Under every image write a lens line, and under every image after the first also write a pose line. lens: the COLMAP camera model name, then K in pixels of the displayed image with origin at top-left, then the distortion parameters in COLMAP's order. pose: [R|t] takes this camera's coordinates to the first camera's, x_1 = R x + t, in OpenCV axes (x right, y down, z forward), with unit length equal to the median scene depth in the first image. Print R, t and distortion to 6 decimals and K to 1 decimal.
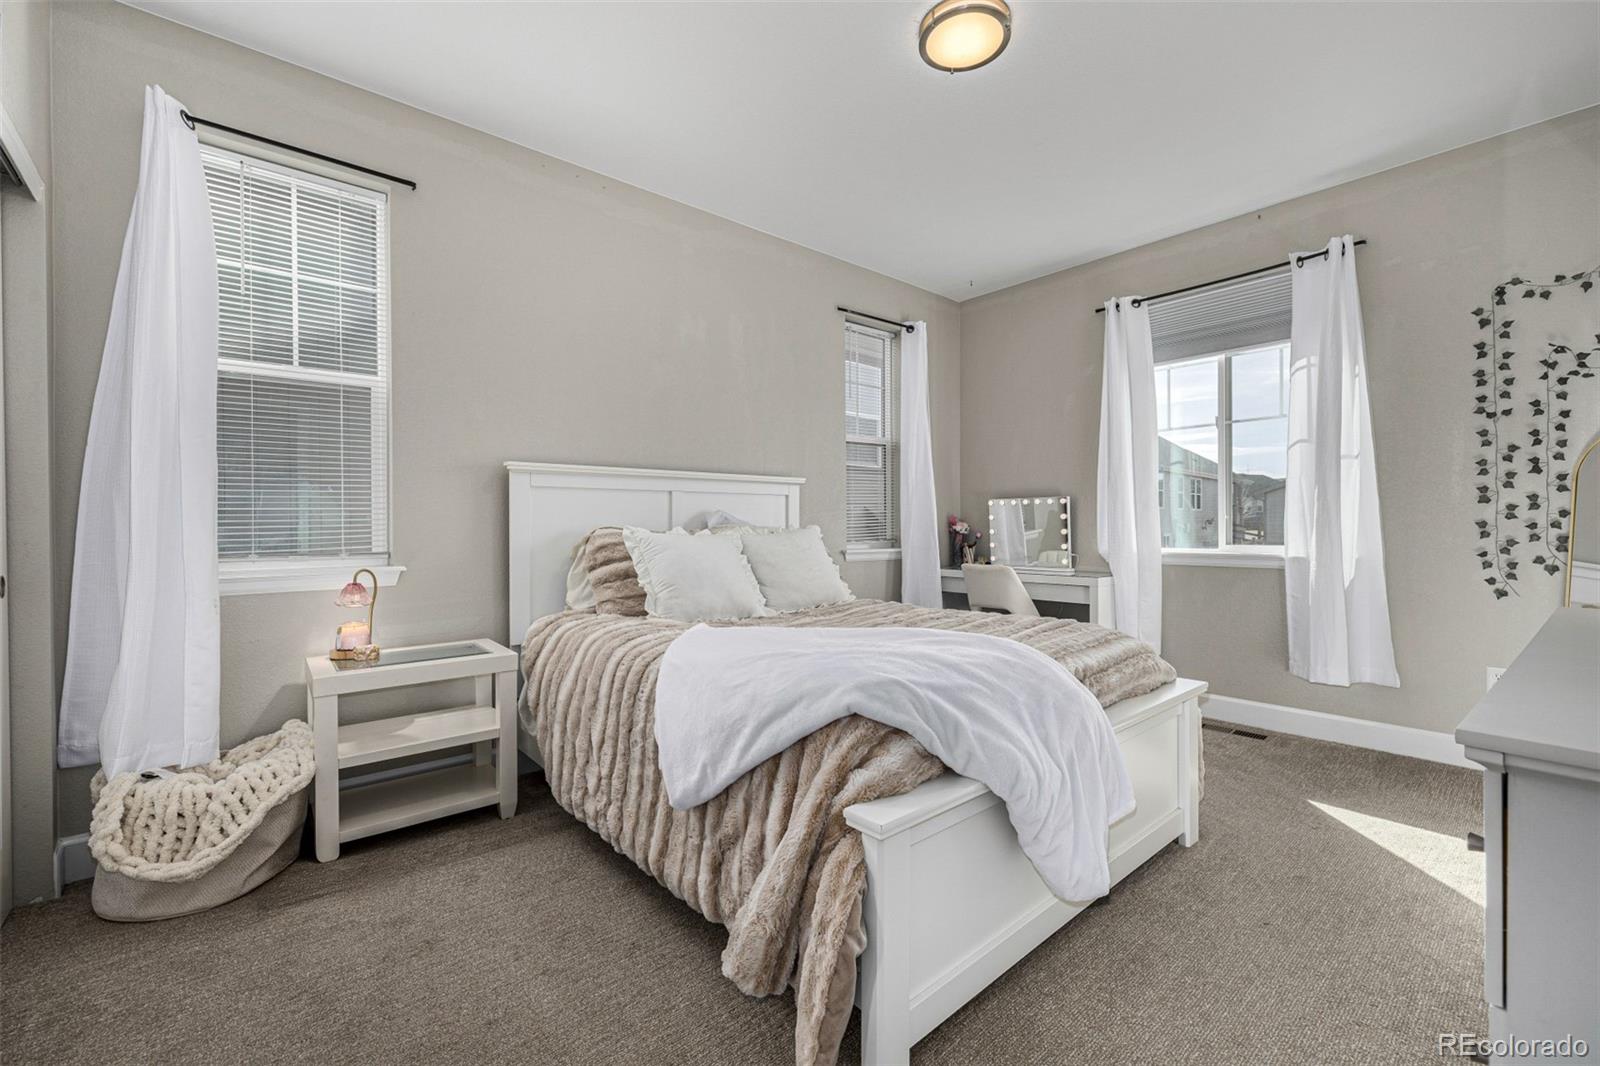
lens RADIAL K [[672.9, 0, 790.3], [0, 672.9, 524.5], [0, 0, 1]] dist [0.004524, -0.000276]
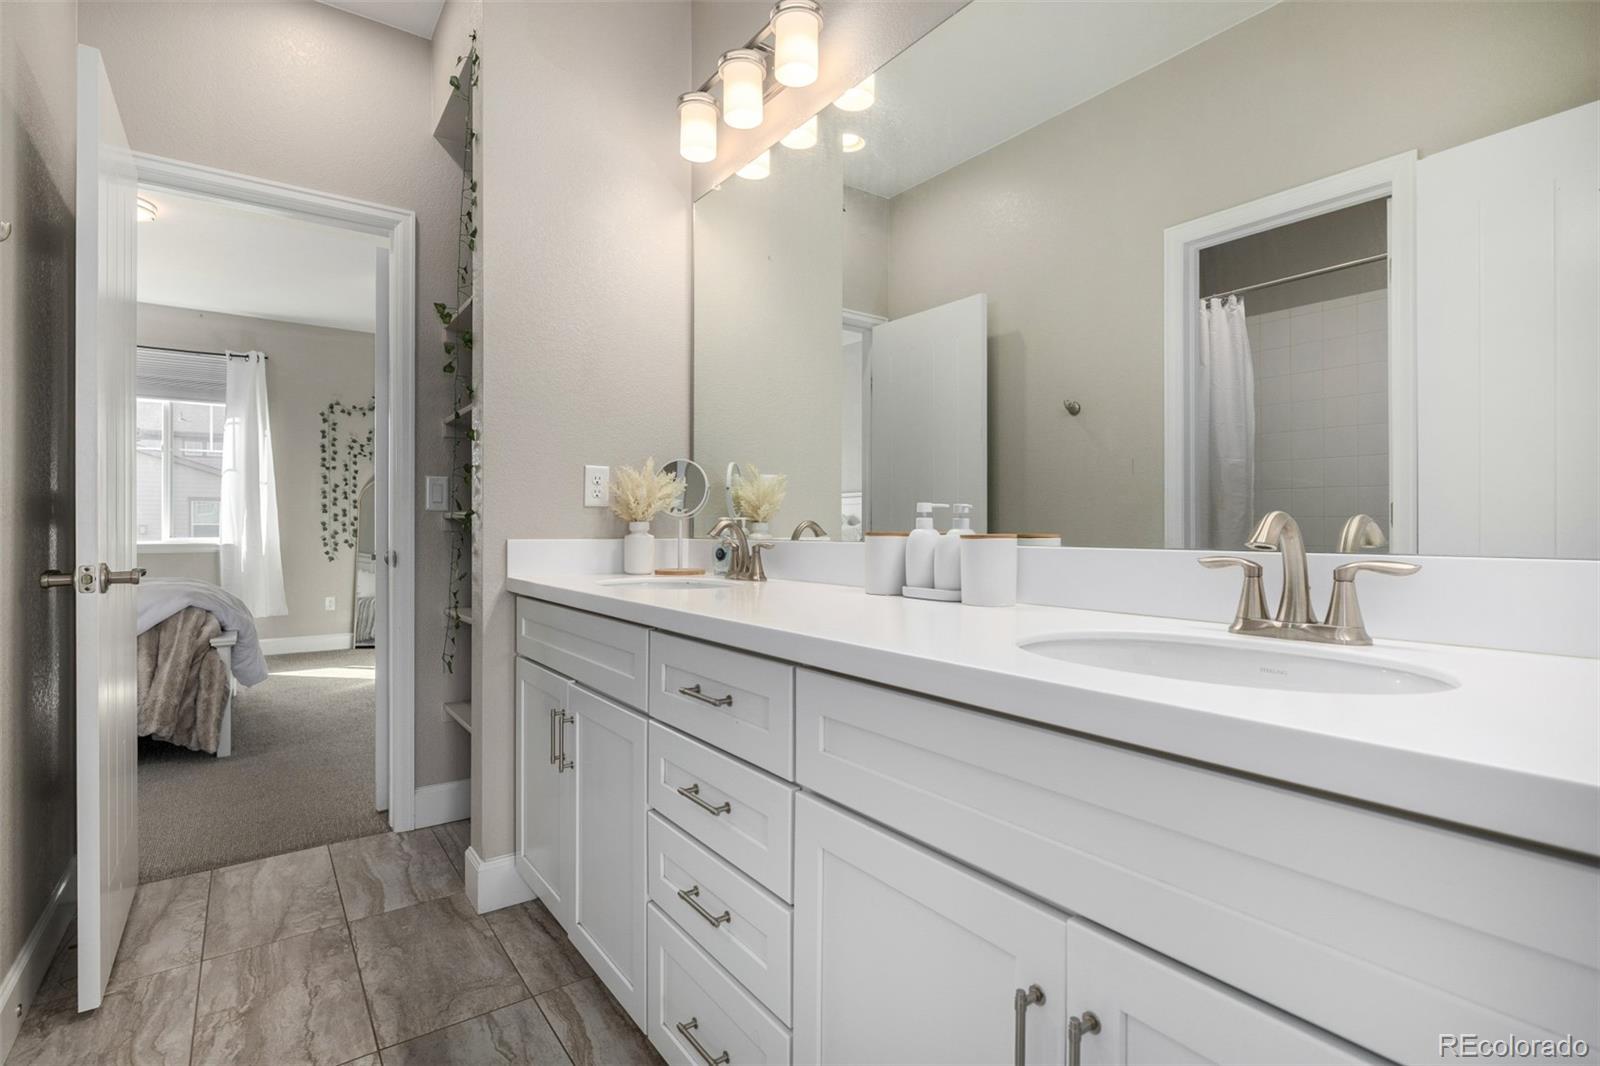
lens RADIAL K [[769.2, 0, 796.1], [0, 769.2, 529.2], [0, 0, 1]] dist [-0.005997, 0.000034]
pose [[0.094499, 0.002569, 0.995522, -1.074759], [-0.001869, 0.999995, -0.002403, 0.018693], [-0.995523, -0.001634, 0.094503, -0.576630]]
